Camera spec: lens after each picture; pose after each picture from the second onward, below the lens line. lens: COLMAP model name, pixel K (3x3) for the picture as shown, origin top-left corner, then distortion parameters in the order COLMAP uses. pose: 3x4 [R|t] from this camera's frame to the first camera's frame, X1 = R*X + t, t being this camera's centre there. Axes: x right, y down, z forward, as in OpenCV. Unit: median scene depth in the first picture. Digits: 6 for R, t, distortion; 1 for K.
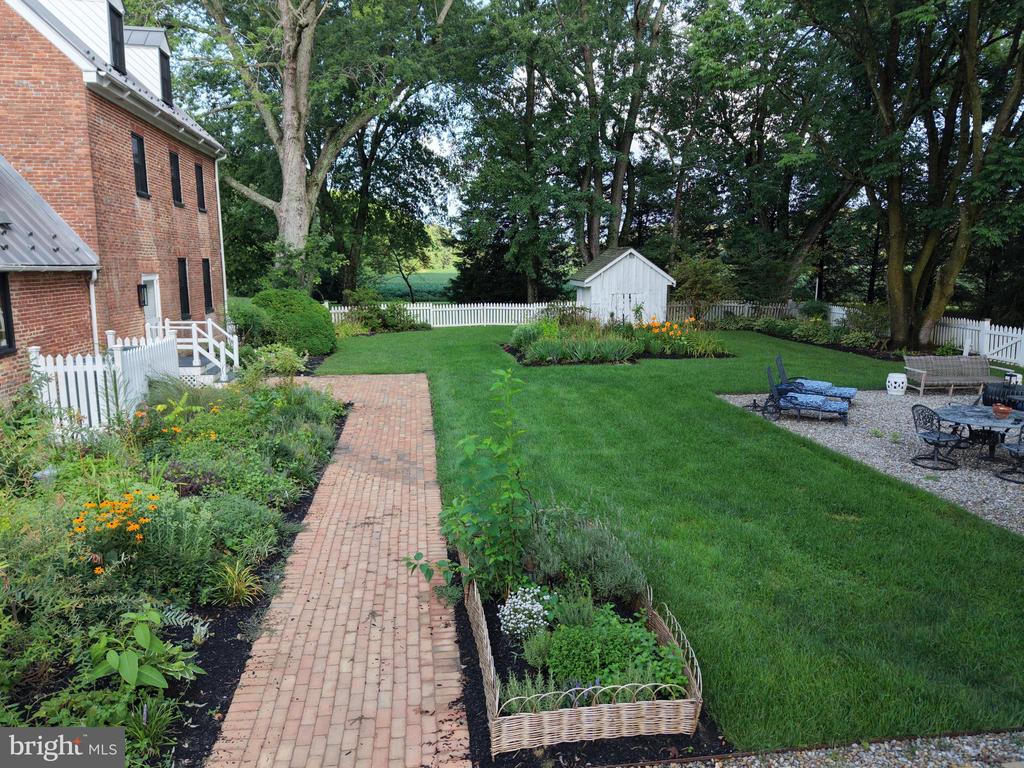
lens RADIAL K [[735.7, 0, 512.0], [0, 735.7, 384.0], [0, 0, 1]] dist [0.046264, -0.052337]
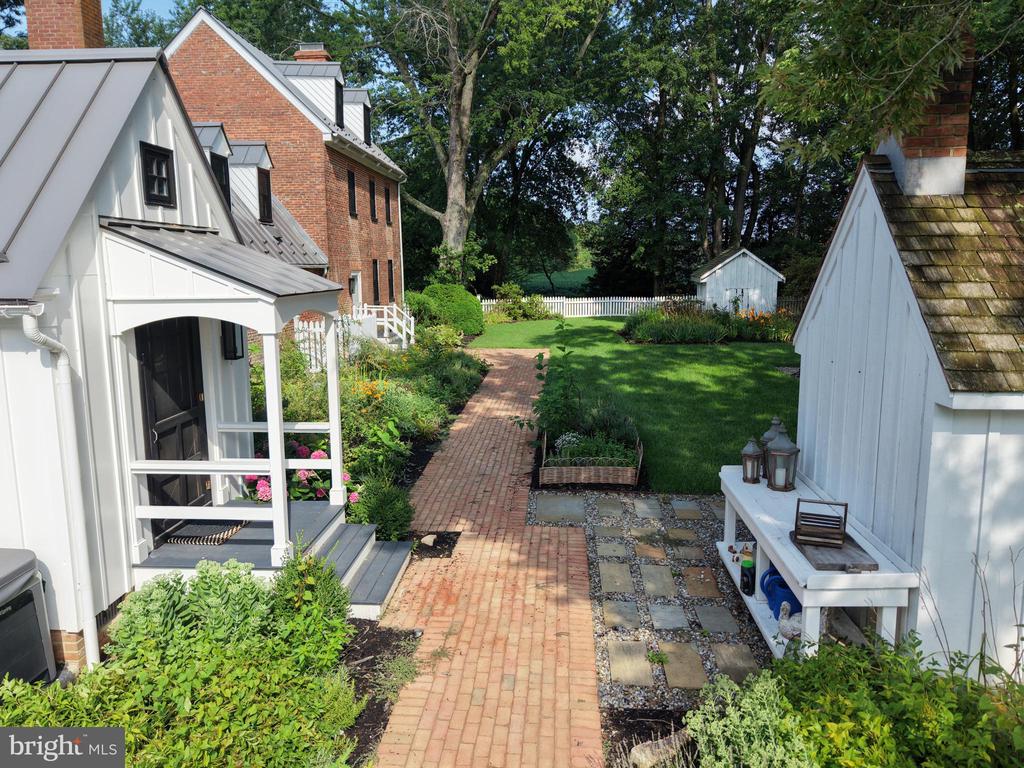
lens RADIAL K [[735.7, 0, 512.0], [0, 735.7, 384.0], [0, 0, 1]] dist [0.046264, -0.052337]
pose [[0.979551, 0.029934, -0.198957, 0.048377], [-0.029838, 0.999549, 0.003481, 0.029748], [0.198972, 0.002527, 0.980002, -0.177320]]
